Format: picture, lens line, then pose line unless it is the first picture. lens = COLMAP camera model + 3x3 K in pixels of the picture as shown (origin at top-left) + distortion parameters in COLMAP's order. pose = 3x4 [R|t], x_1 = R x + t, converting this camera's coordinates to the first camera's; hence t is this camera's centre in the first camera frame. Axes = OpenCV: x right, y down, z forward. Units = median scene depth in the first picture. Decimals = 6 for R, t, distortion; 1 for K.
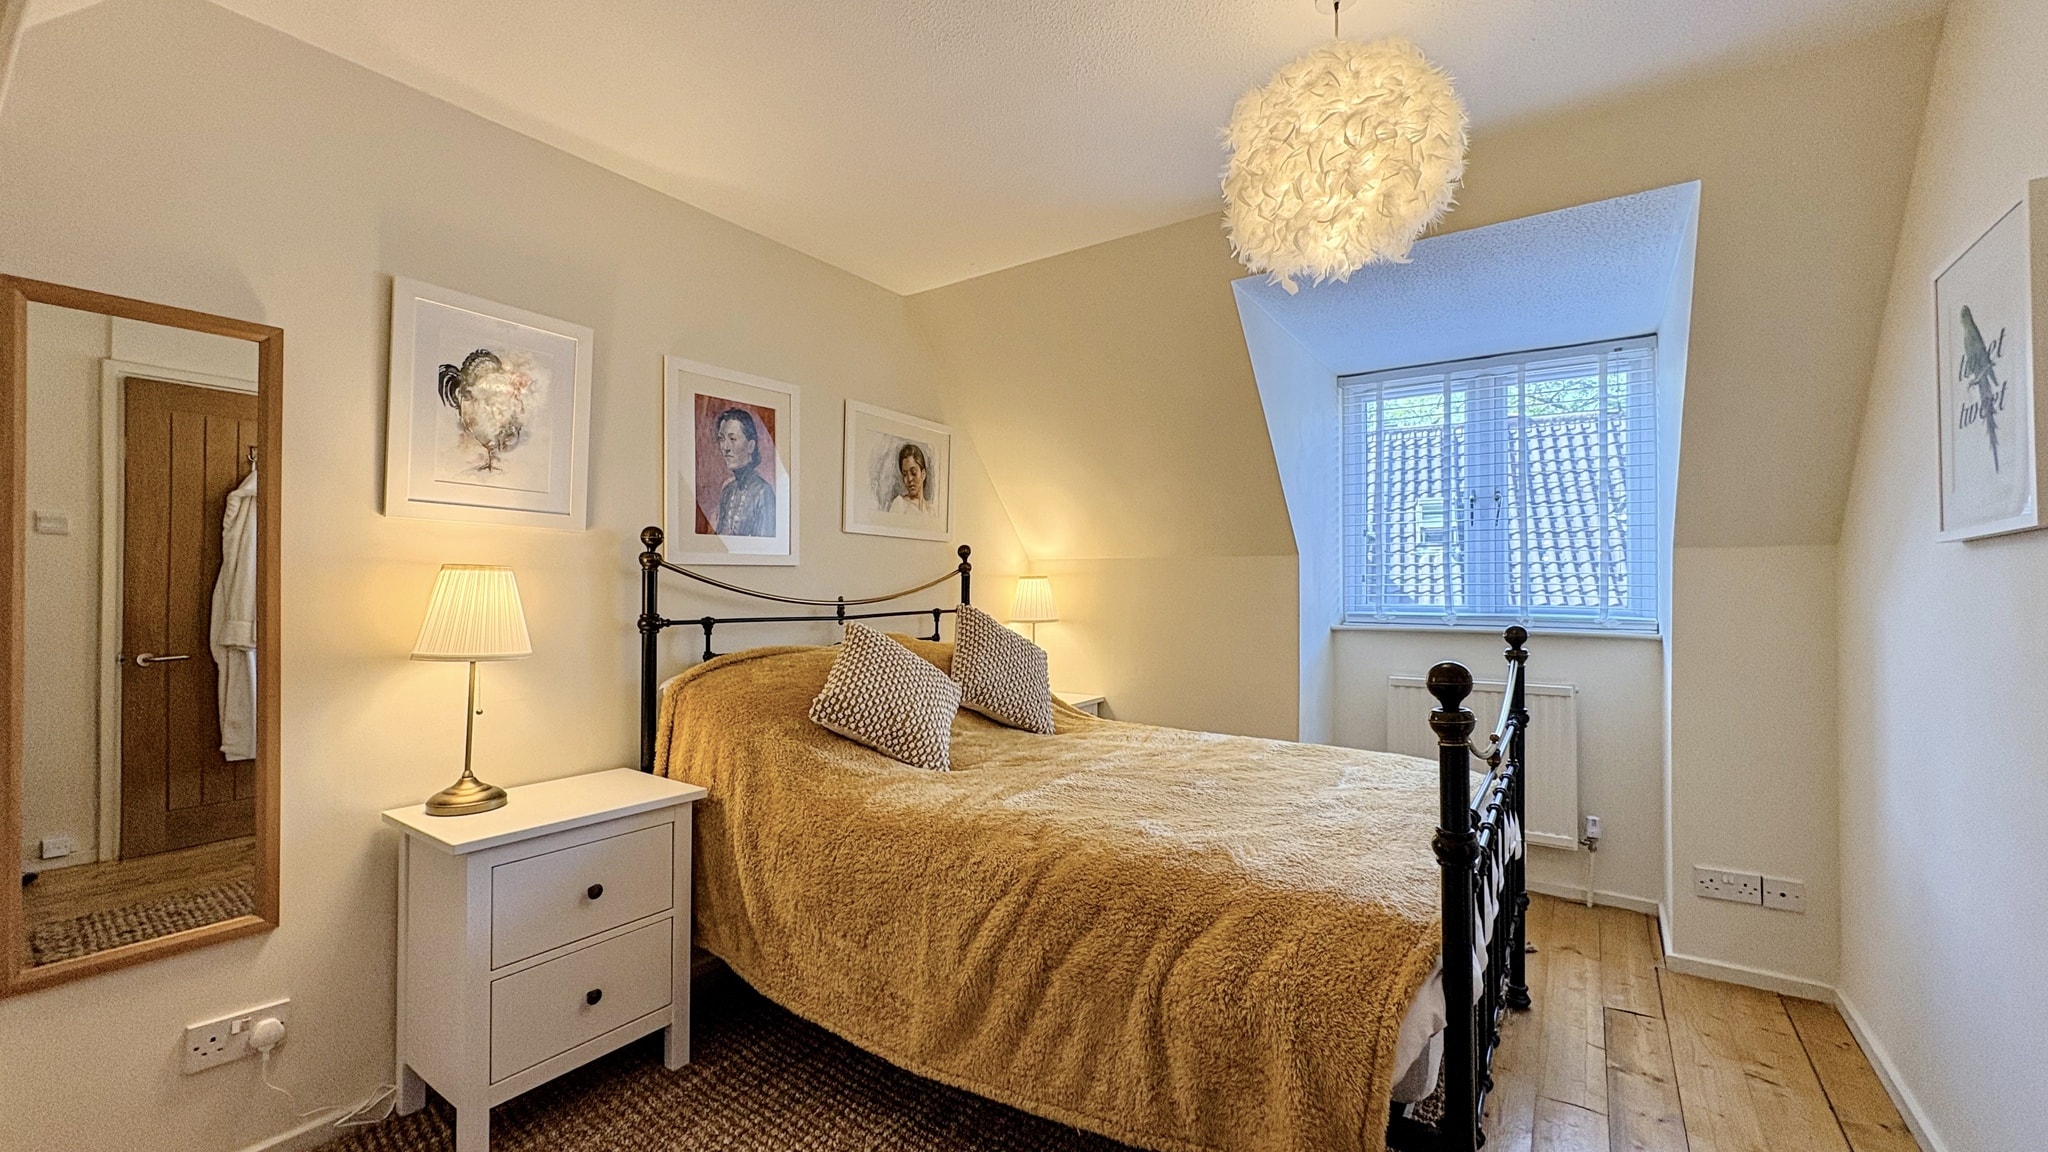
lens RADIAL K [[839.5, 0, 1023.5], [0, 839.5, 580.5], [0, 0, 1]] dist [0.012924, -0.000031]
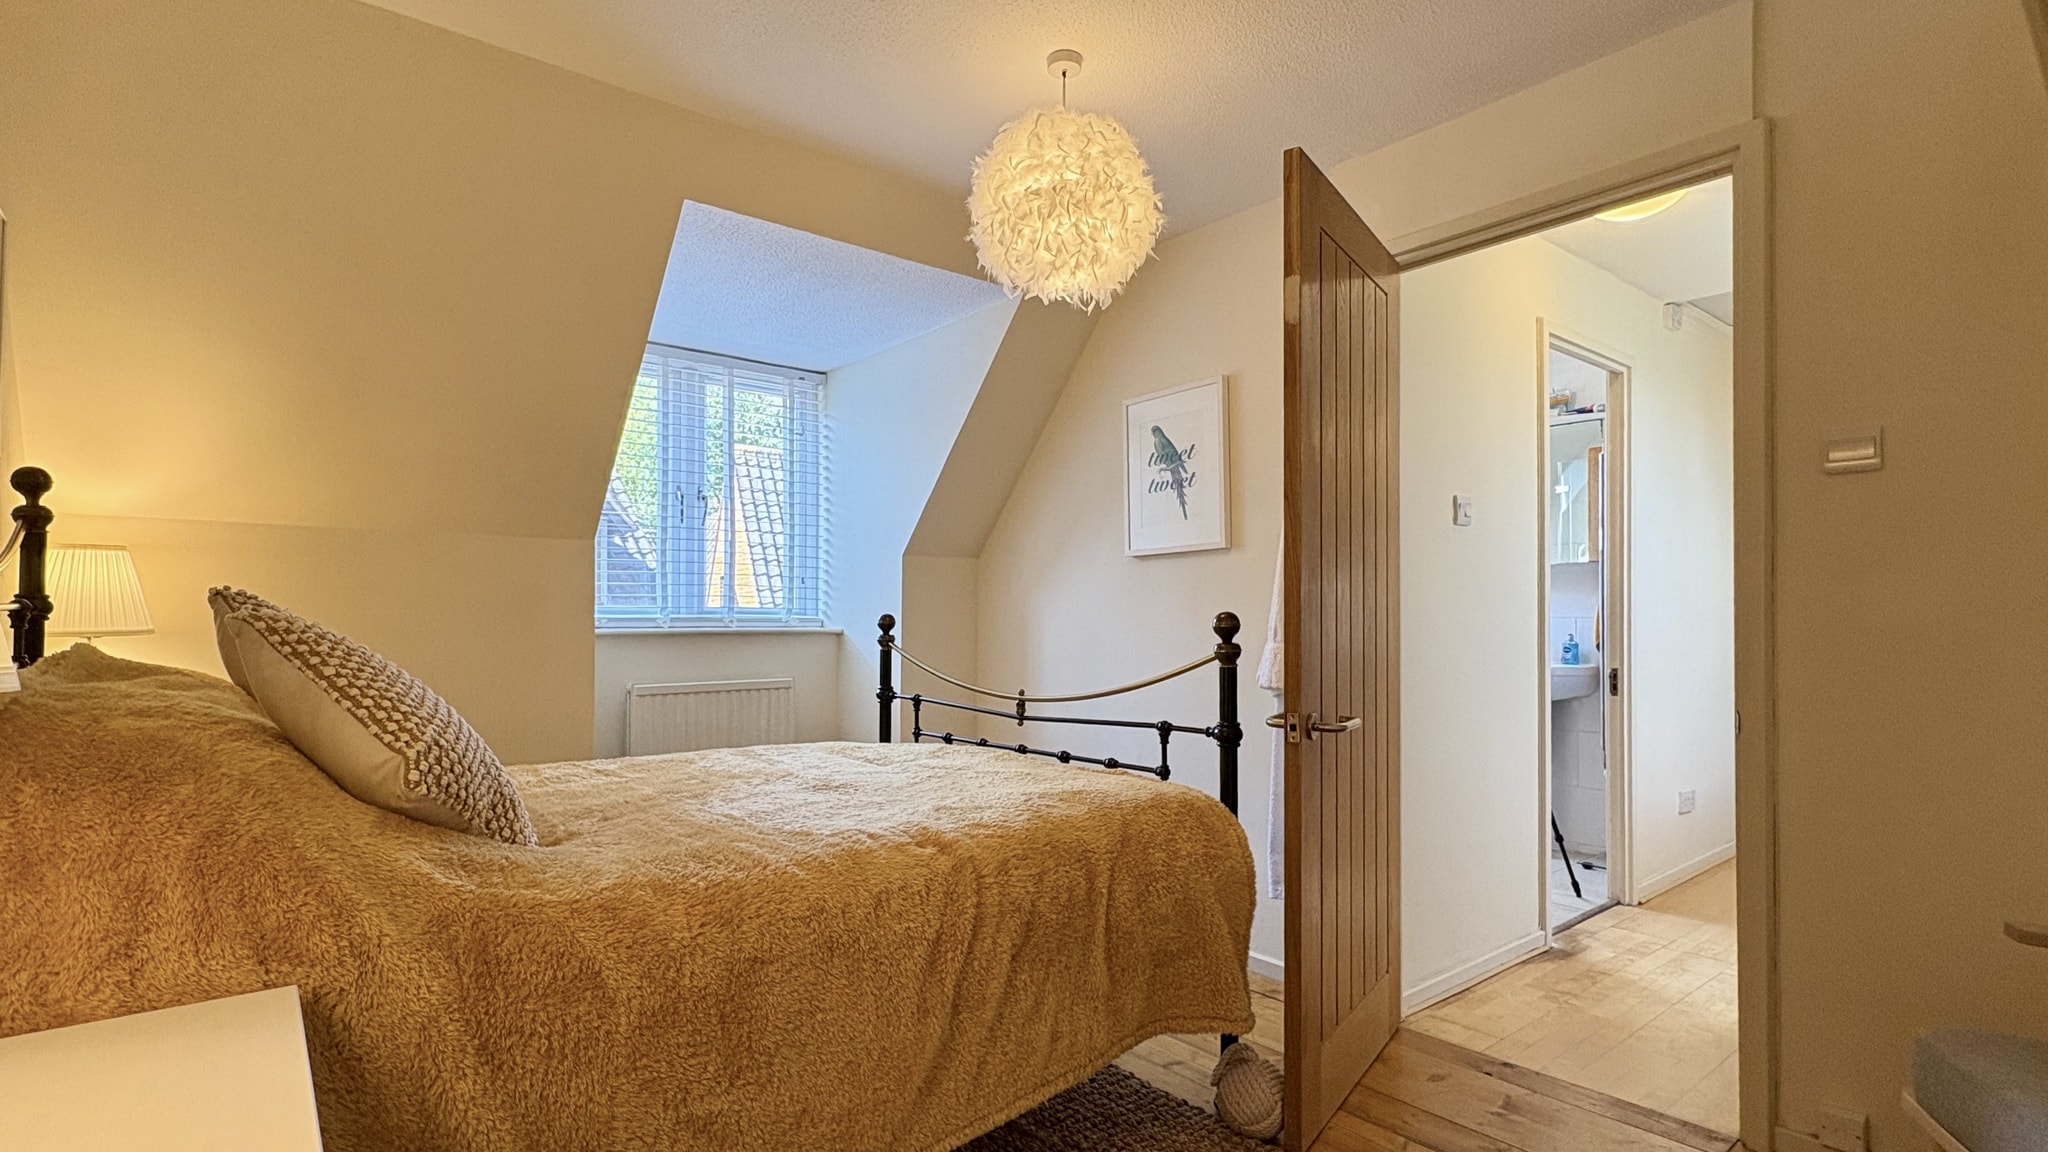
lens RADIAL K [[991.0, 0, 1023.0], [0, 991.0, 597.2], [0, 0, 1]] dist [-0.000485, 0.000073]
pose [[0.278154, 0.018531, 0.960358, -1.051347], [-0.012781, 0.999797, -0.015590, 0.084660], [-0.960451, -0.007938, 0.278334, 0.709790]]
